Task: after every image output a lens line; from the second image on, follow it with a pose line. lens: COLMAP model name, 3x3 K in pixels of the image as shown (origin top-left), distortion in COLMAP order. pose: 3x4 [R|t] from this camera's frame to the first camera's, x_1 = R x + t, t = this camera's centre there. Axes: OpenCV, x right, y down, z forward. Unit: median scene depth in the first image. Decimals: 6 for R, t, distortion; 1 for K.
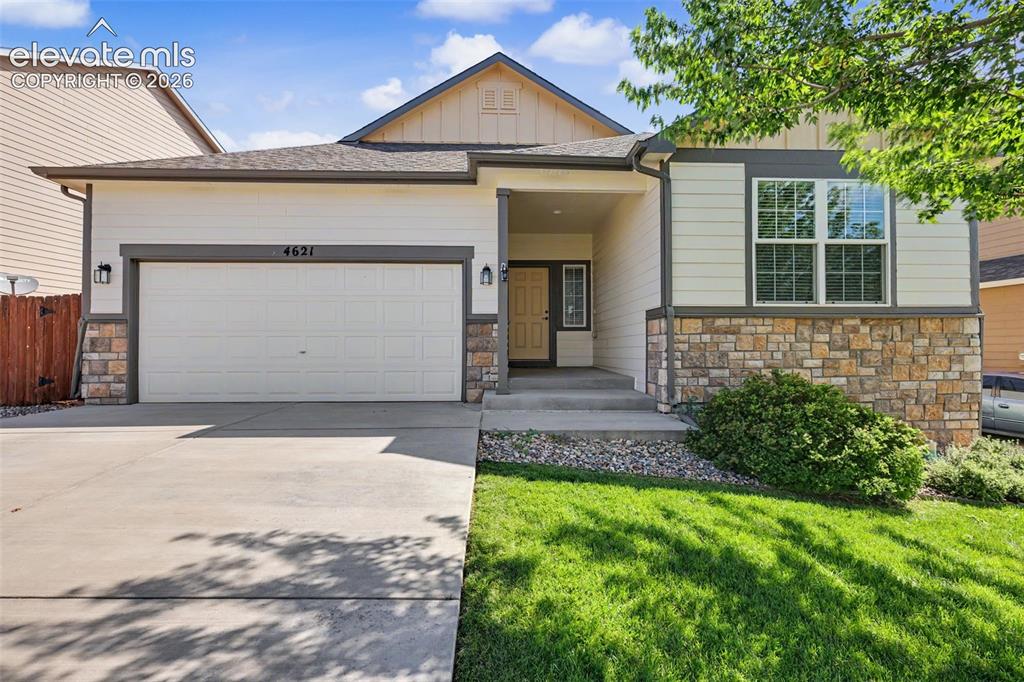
lens RADIAL K [[476.1, 0, 509.3], [0, 476.1, 340.5], [0, 0, 1]] dist [0.001567, -0.000619]
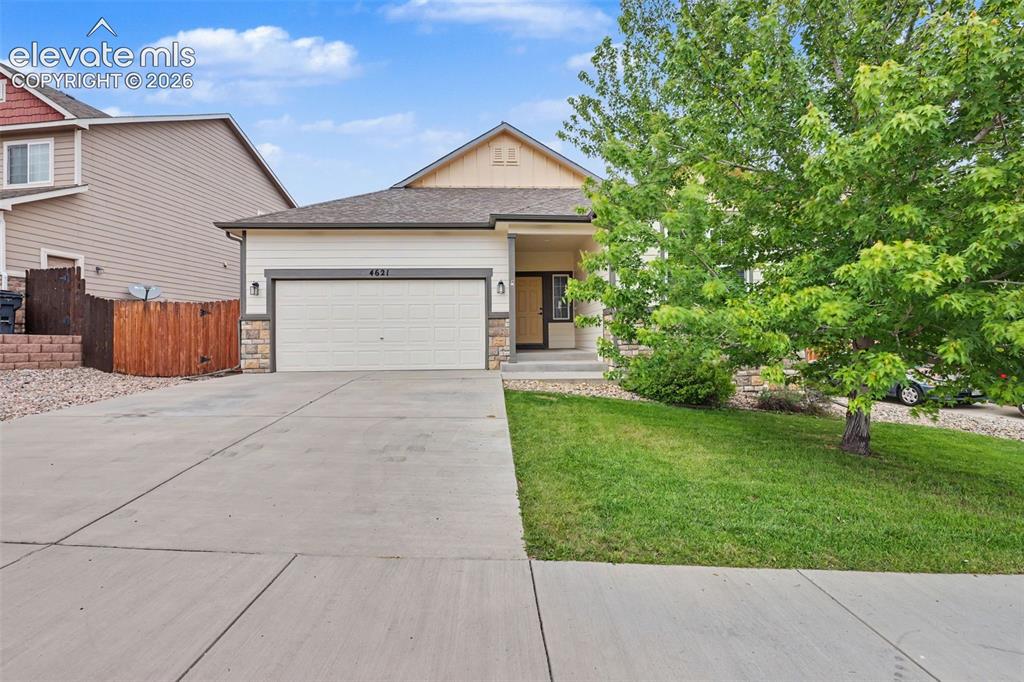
lens RADIAL K [[473.4, 0, 507.4], [0, 473.4, 338.0], [0, 0, 1]] dist [0.001975, 0.000462]
pose [[0.999963, -0.008560, 0.000985, -0.030506], [0.008547, 0.999887, 0.012337, 0.009010], [-0.001090, -0.012328, 0.999923, -0.542782]]
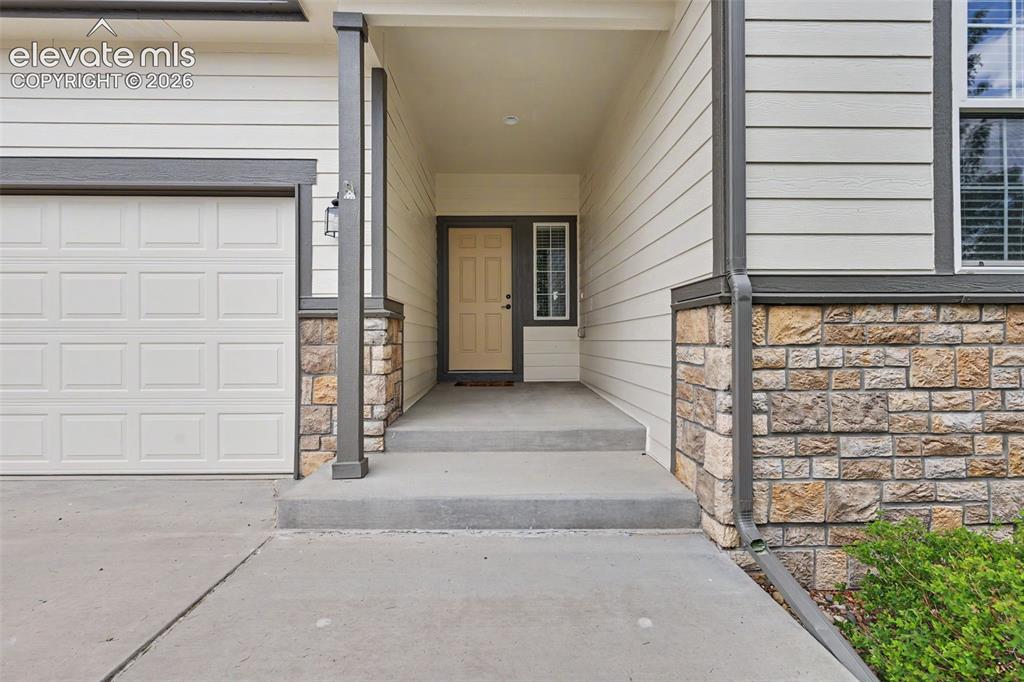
lens RADIAL K [[473.4, 0, 507.4], [0, 473.4, 338.0], [0, 0, 1]] dist [0.001975, 0.000462]
pose [[0.999710, -0.001624, -0.024044, 0.136046], [0.002078, 0.999819, 0.018902, -0.023929], [0.024009, -0.018947, 0.999532, 0.525457]]
